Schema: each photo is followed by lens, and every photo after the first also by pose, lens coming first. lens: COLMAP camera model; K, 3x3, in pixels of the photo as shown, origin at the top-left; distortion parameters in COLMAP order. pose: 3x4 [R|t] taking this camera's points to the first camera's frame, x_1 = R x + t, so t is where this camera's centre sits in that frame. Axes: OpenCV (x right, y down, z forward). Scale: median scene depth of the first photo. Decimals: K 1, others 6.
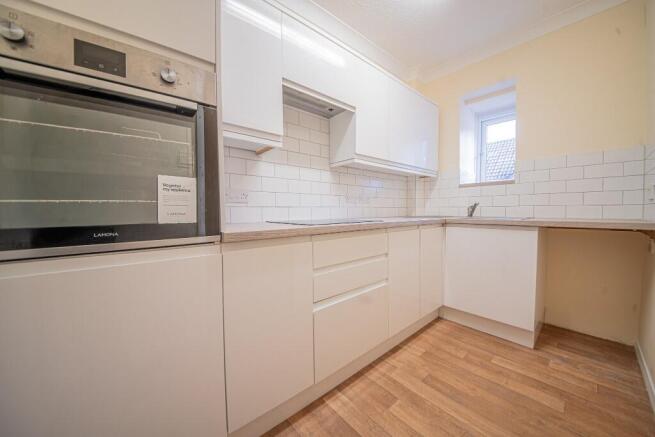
lens RADIAL K [[232.2, 0, 327.0], [0, 232.2, 217.3], [0, 0, 1]] dist [-0.016403, -0.000620]
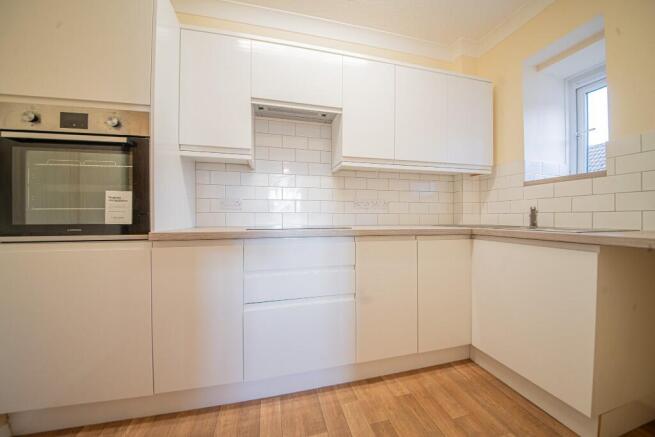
lens RADIAL K [[232.2, 0, 326.2], [0, 232.2, 216.5], [0, 0, 1]] dist [-0.016403, -0.000620]
pose [[0.898729, 0.006223, -0.438461, 0.484979], [-0.020071, 0.999435, -0.026956, -0.003550], [0.438046, 0.033027, 0.898346, 0.132231]]
